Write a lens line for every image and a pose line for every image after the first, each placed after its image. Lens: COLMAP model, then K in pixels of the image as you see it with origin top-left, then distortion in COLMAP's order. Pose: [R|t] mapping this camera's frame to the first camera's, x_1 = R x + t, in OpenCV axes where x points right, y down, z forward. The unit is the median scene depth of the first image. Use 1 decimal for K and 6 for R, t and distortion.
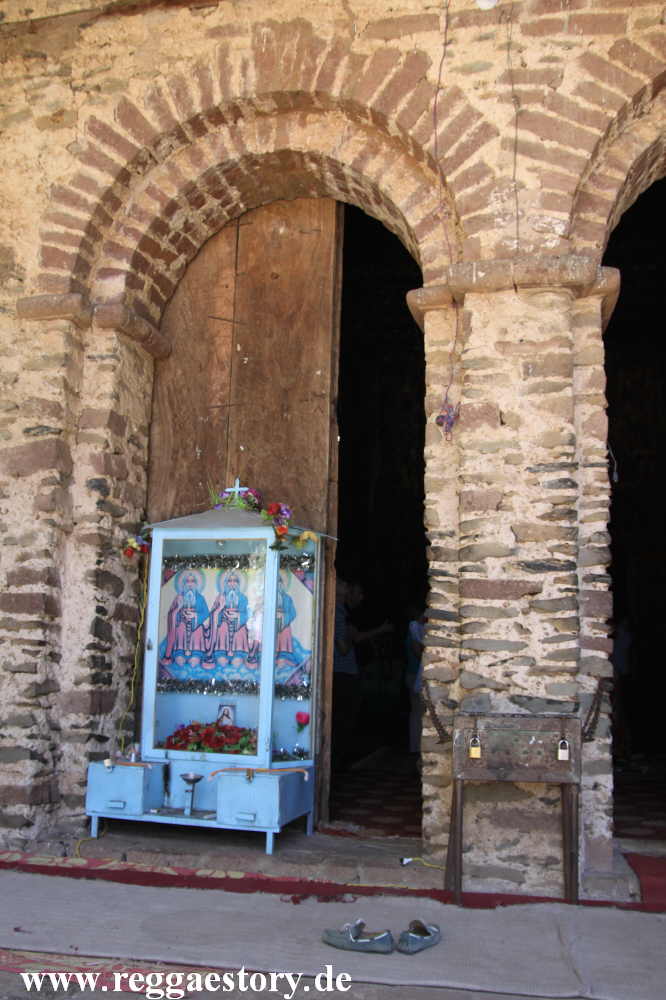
lens RADIAL K [[817.6, 0, 333.0], [0, 817.6, 500.0], [0, 0, 1]] dist [-0.134278, 0.124646]
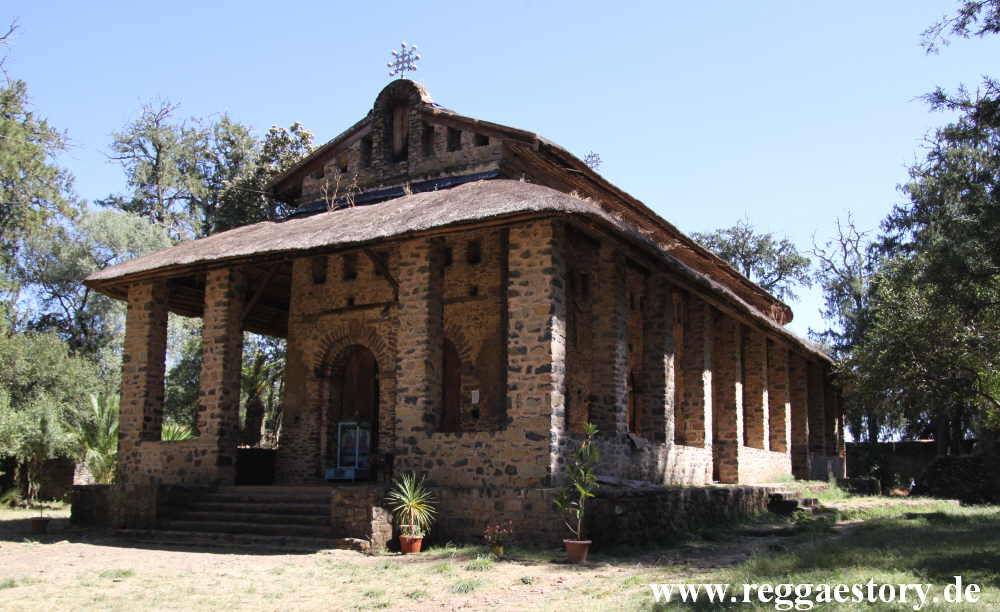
lens RADIAL K [[869.9, 0, 500.0], [0, 869.9, 306.0], [0, 0, 1]] dist [-0.000170, -0.000211]
pose [[0.948029, -0.076857, -0.308761, 2.459627], [0.069528, 0.996977, -0.034688, -0.430268], [0.310494, 0.011418, 0.950507, -3.826379]]
